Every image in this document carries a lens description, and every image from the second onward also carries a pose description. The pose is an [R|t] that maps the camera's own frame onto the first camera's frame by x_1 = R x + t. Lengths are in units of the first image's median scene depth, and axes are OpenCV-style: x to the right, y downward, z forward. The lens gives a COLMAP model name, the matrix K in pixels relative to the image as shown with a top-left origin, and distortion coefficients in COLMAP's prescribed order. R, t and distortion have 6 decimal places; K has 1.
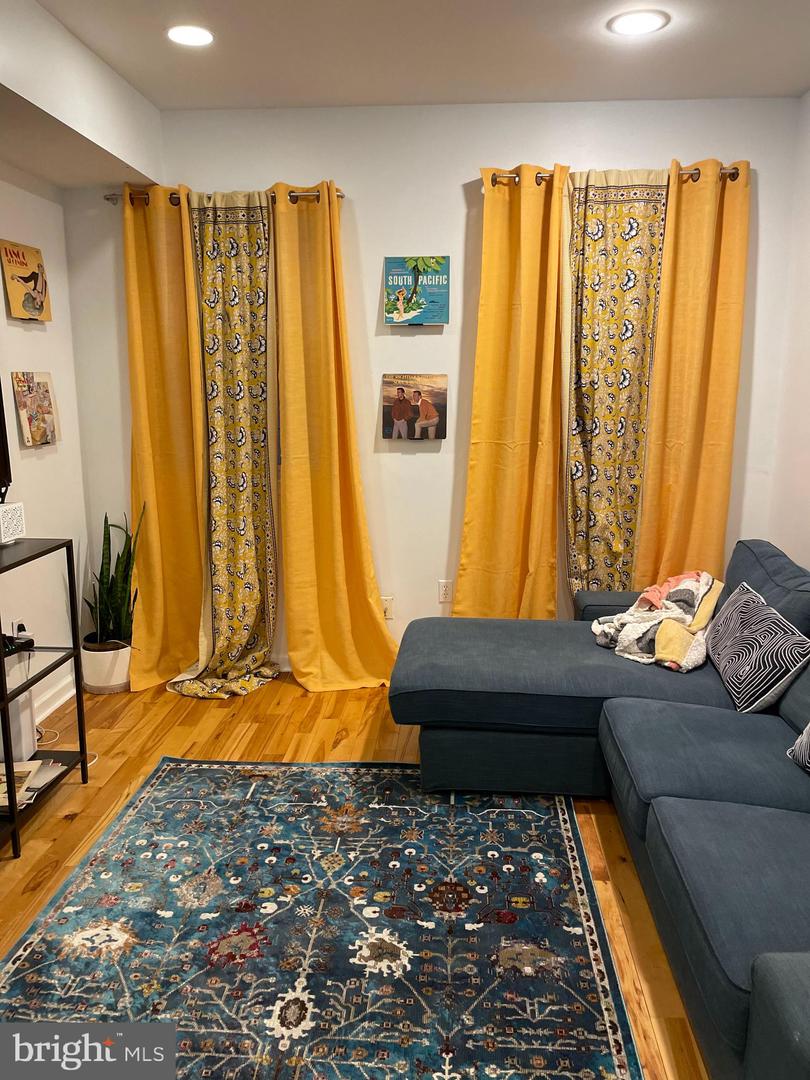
lens RADIAL K [[831.3, 0, 402.4], [0, 831.3, 548.2], [0, 0, 1]] dist [0.082439, -0.067478]
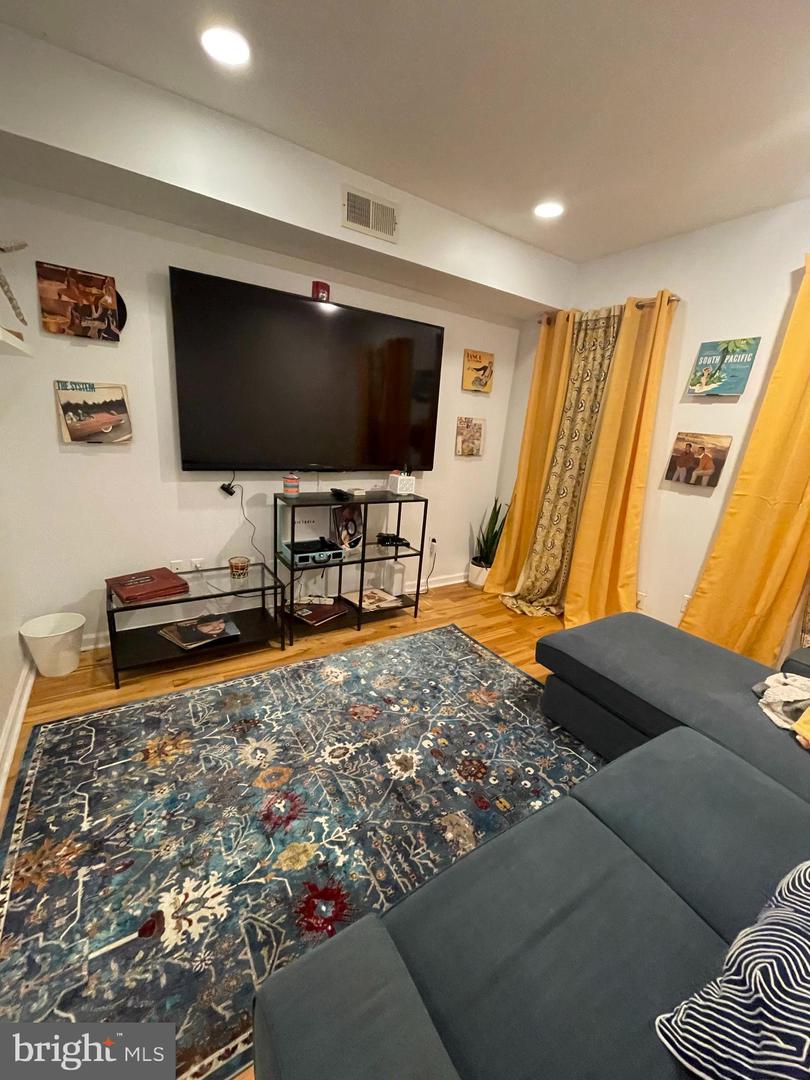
lens RADIAL K [[439.1, 0, 405.0], [0, 439.1, 542.5], [0, 0, 1]] dist [0.011350, 0.000765]
pose [[0.601422, 0.264970, -0.753713, 0.403471], [-0.236762, 0.960134, 0.148614, -0.055510], [0.763043, 0.089071, 0.640181, 0.313549]]
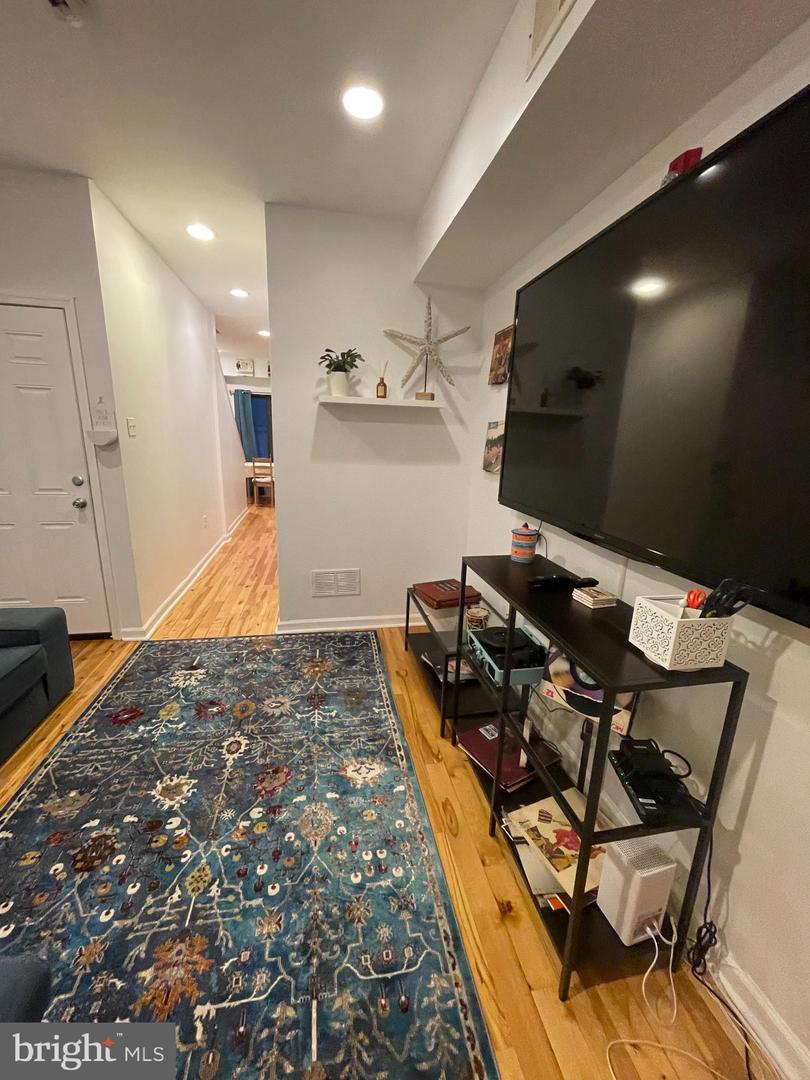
lens RADIAL K [[439.1, 0, 404.2], [0, 439.1, 541.0], [0, 0, 1]] dist [0.011350, 0.000765]
pose [[-0.966086, 0.041277, -0.254901, -0.188823], [-0.073685, 0.902031, 0.425337, -0.235350], [0.247485, 0.429694, -0.868398, 1.247523]]
